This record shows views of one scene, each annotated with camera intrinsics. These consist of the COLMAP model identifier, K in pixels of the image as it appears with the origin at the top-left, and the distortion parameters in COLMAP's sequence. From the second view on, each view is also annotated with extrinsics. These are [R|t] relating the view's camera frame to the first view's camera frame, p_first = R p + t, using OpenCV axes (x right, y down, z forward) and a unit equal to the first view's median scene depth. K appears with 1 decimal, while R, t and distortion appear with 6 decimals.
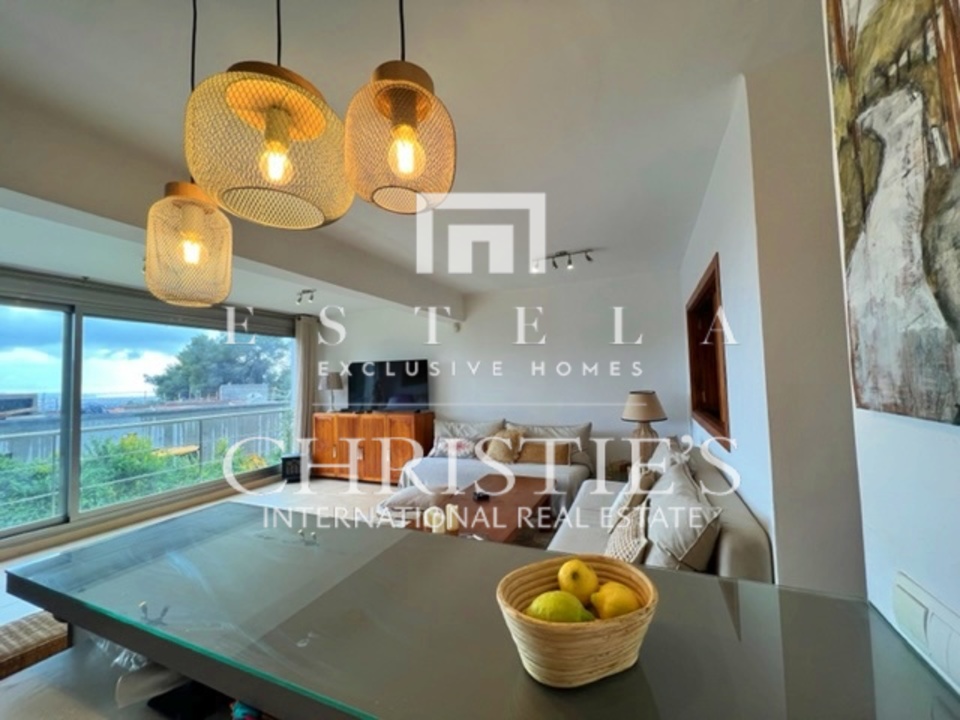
lens RADIAL K [[380.5, 0, 479.0], [0, 380.5, 363.5], [0, 0, 1]] dist [0.000956, 0.000111]
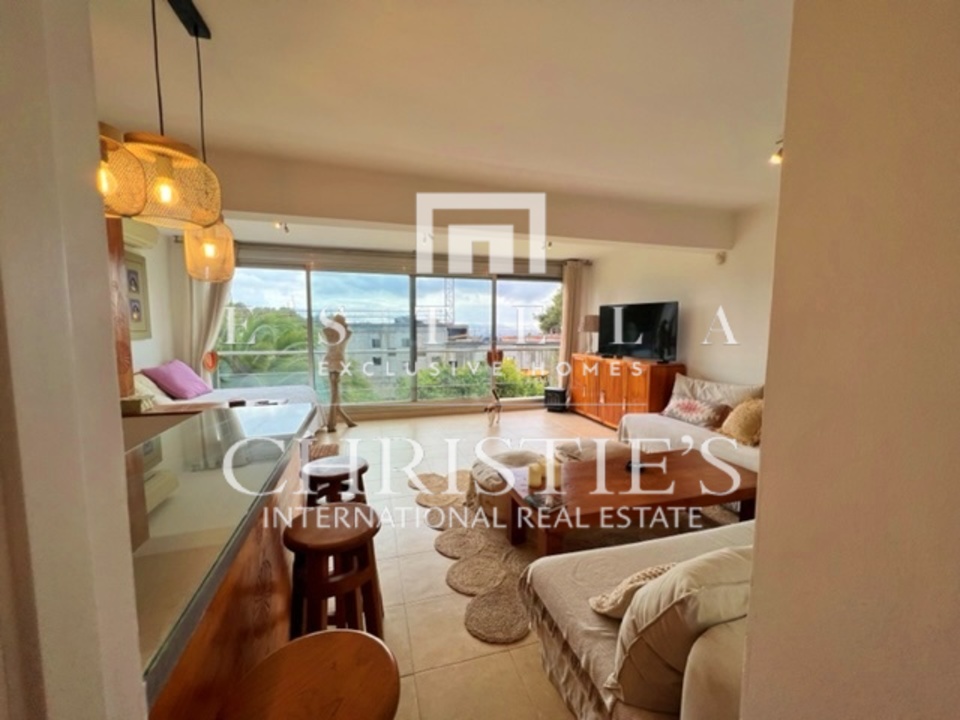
lens RADIAL K [[380.5, 0, 476.7], [0, 380.5, 358.8], [0, 0, 1]] dist [0.000956, 0.000111]
pose [[0.646345, 0.103217, -0.756032, 0.217573], [0.005031, 0.990211, 0.139489, -0.004518], [0.763029, -0.093962, 0.639499, 0.115095]]
